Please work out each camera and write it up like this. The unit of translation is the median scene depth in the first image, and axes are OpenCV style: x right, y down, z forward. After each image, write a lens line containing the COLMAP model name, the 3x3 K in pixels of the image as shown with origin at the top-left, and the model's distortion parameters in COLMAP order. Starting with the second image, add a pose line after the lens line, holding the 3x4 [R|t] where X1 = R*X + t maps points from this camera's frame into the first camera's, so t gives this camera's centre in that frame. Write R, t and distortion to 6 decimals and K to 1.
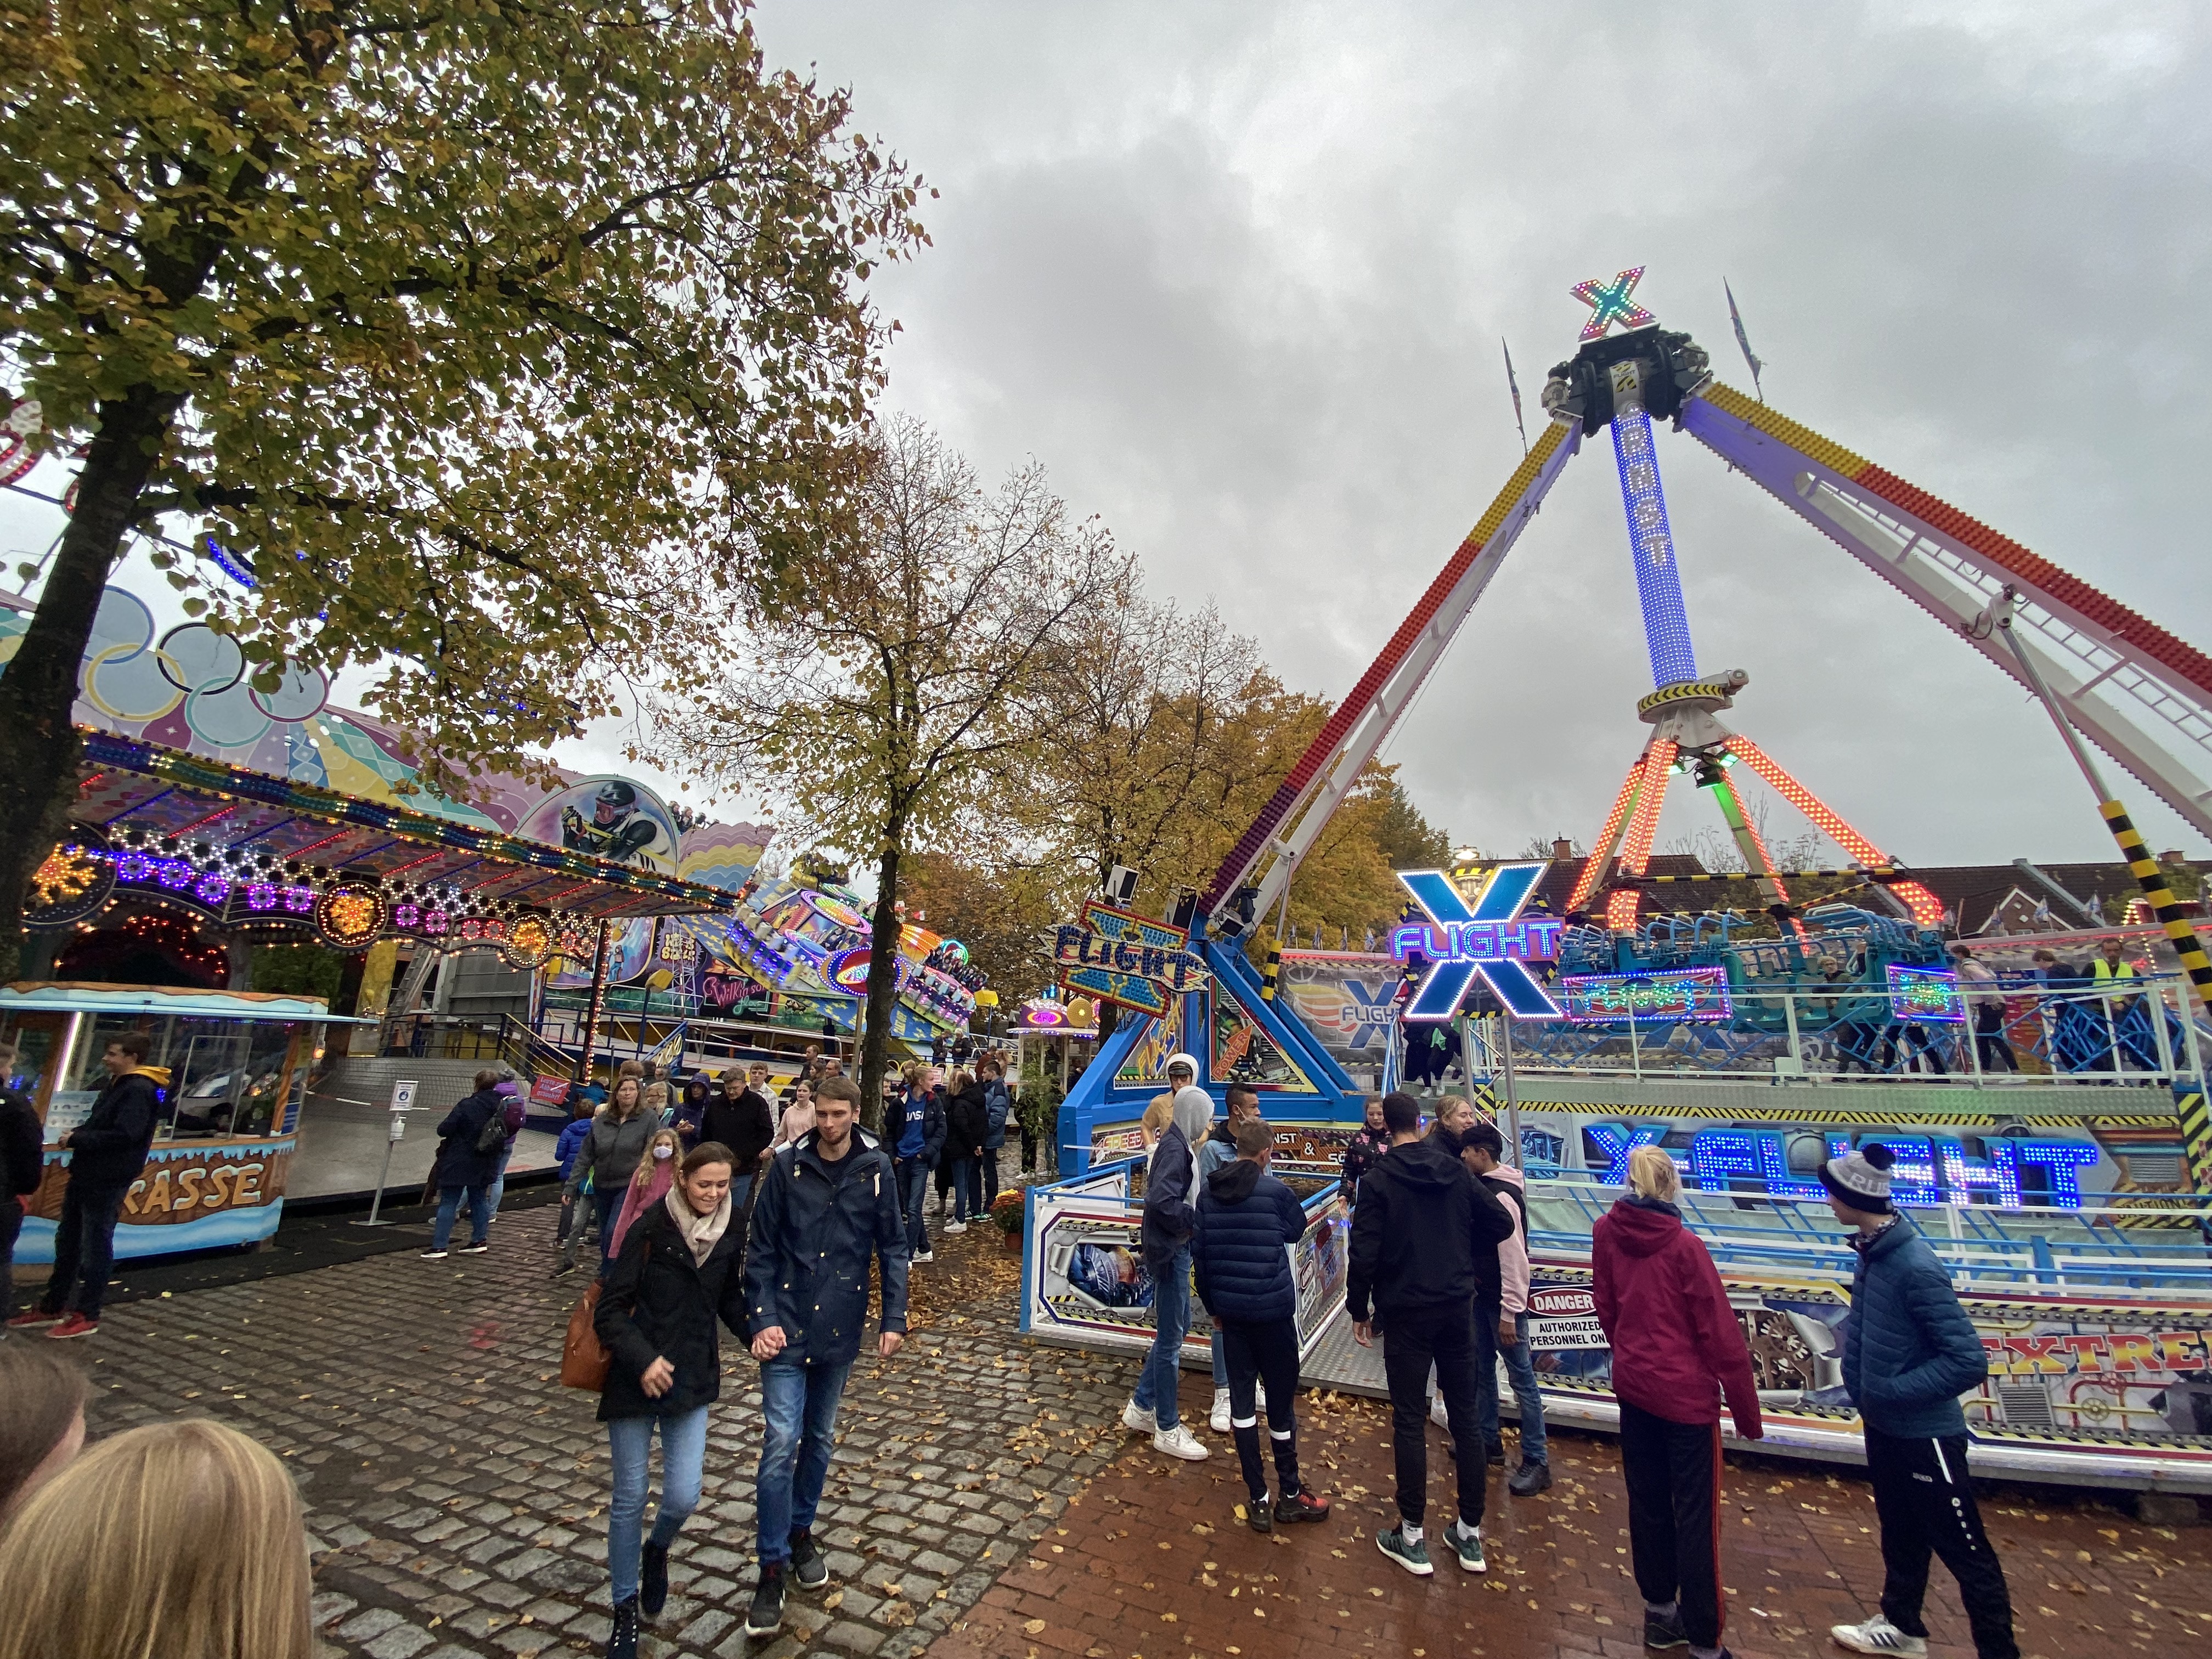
lens RADIAL K [[876.0, 0, 1108.8], [0, 876.0, 813.5], [0, 0, 1]] dist [-0.018206, -0.001310]
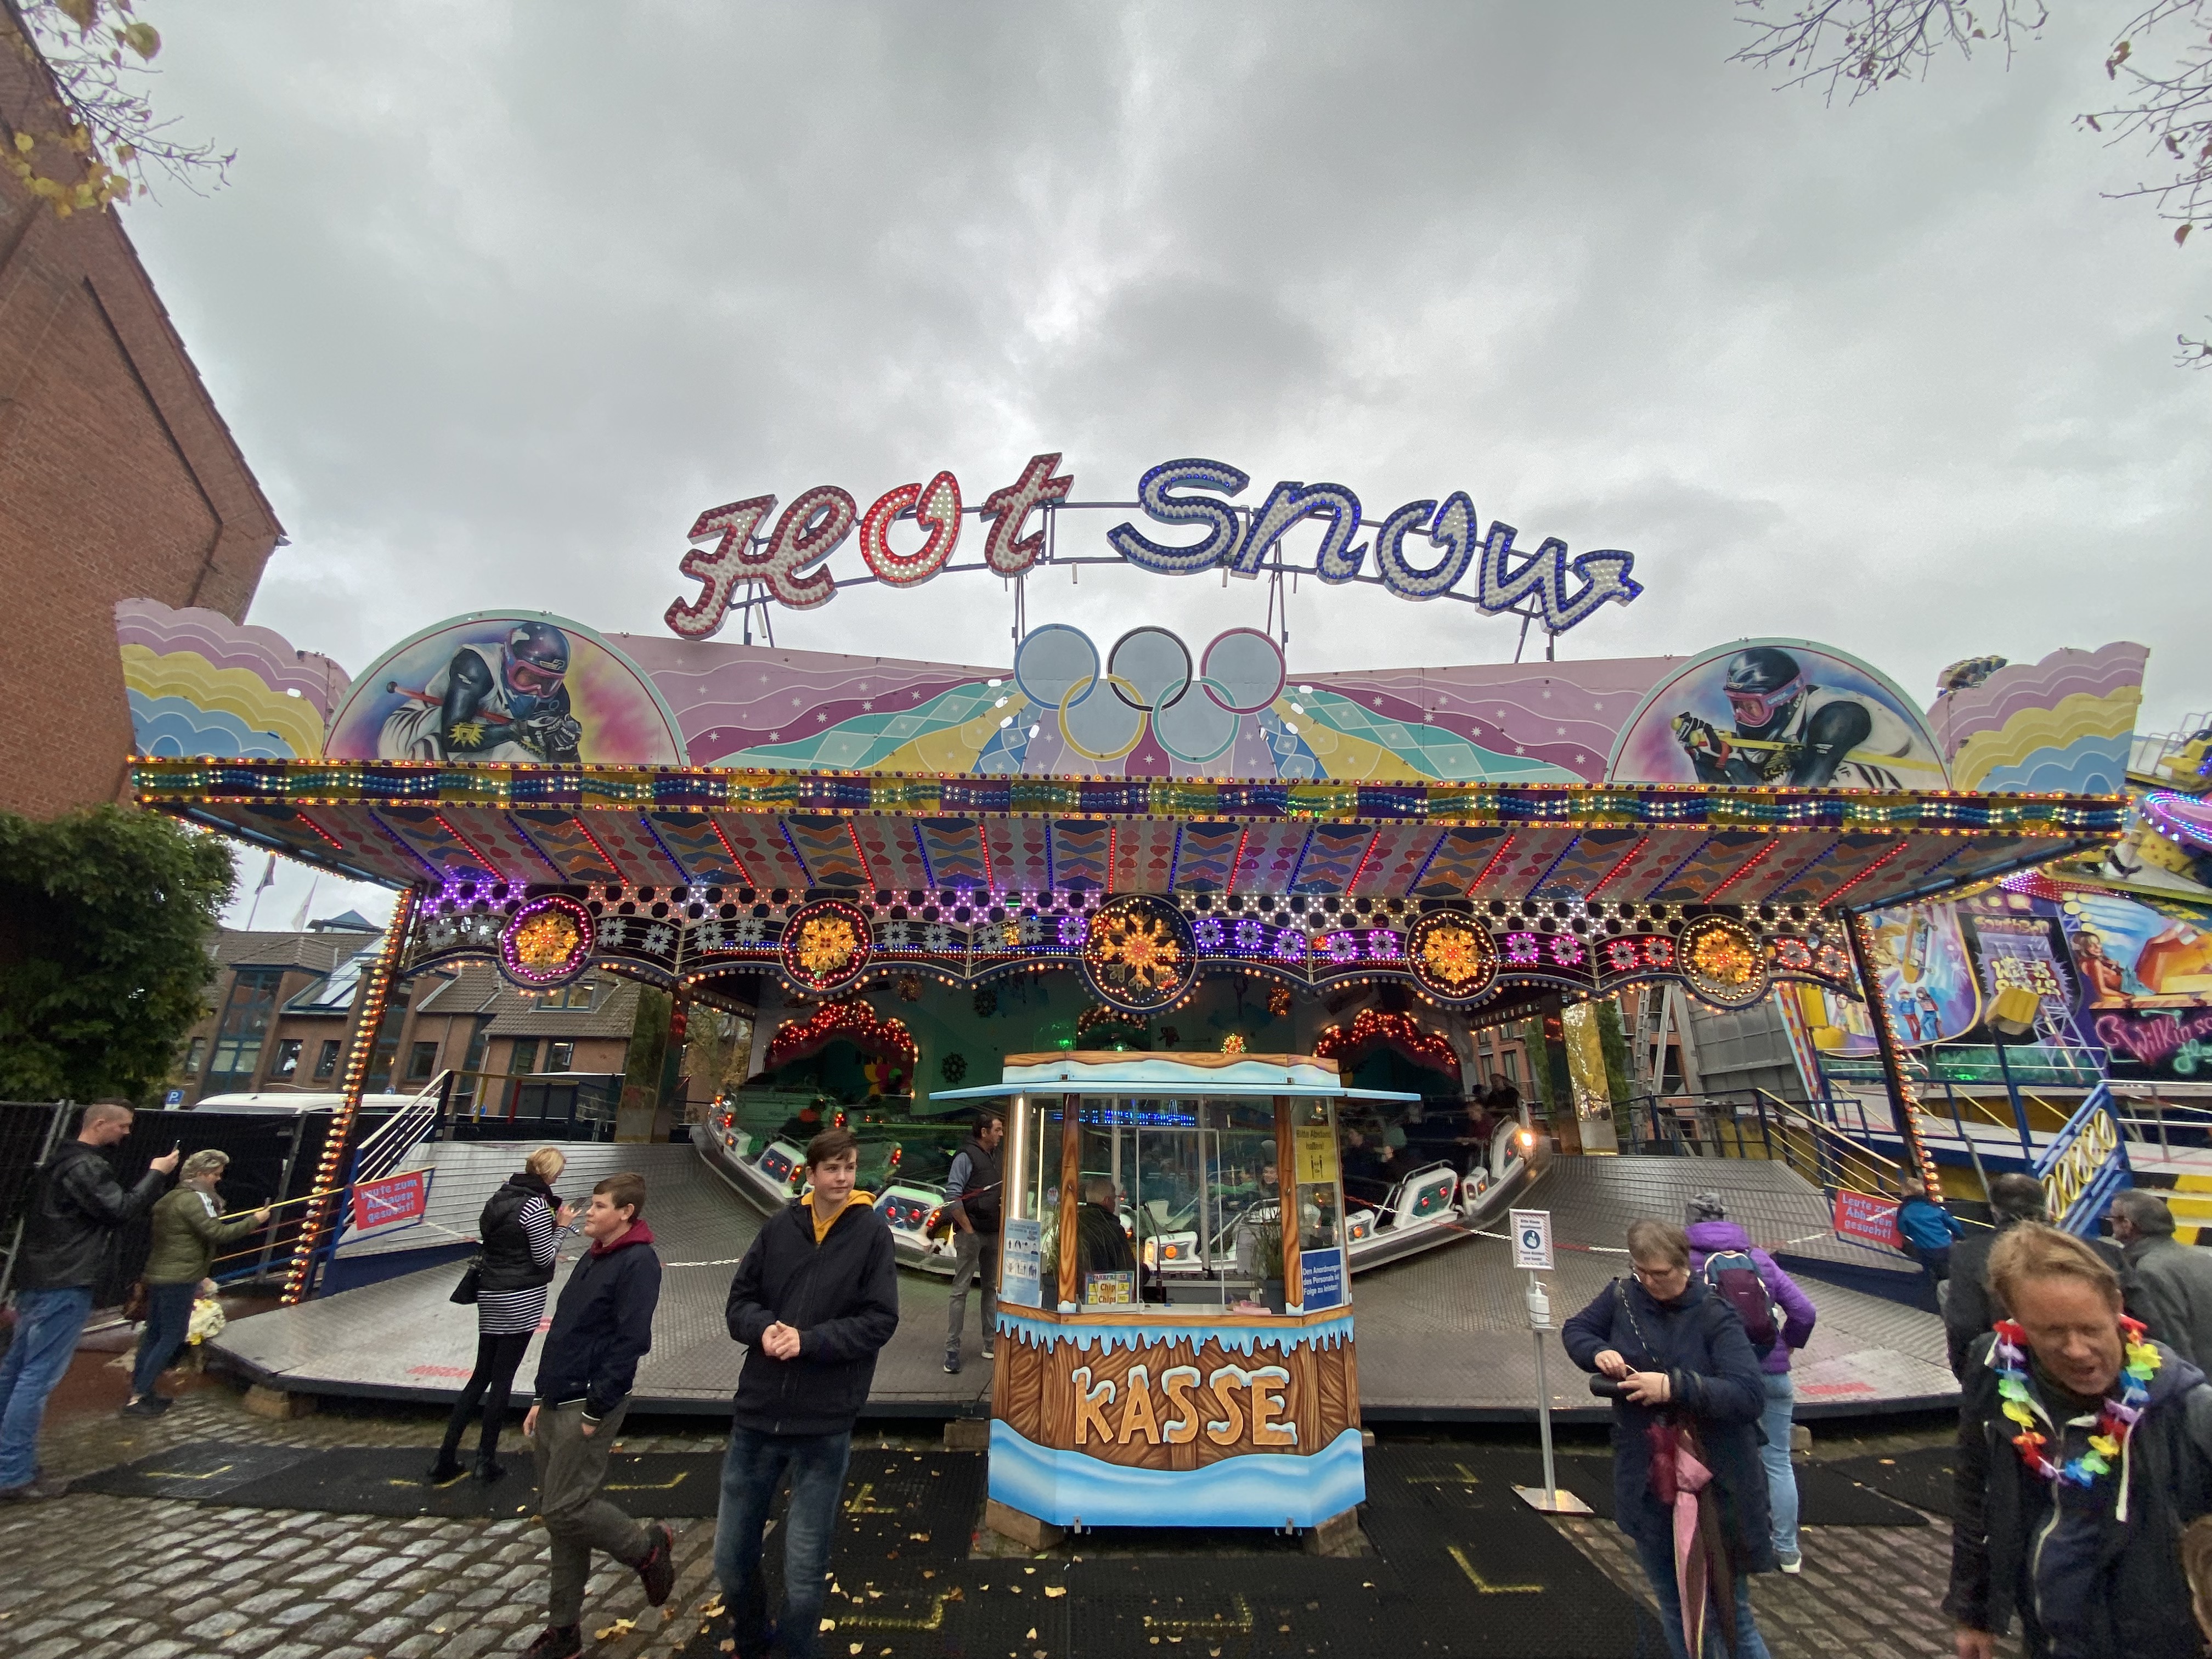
lens RADIAL K [[876.0, 0, 1098.3], [0, 876.0, 822.1], [0, 0, 1]] dist [-0.018206, -0.001310]
pose [[0.298050, -0.321990, -0.898604, -0.248913], [0.243358, 0.935914, -0.254642, 0.116972], [0.923008, -0.142786, 0.357308, 0.442488]]
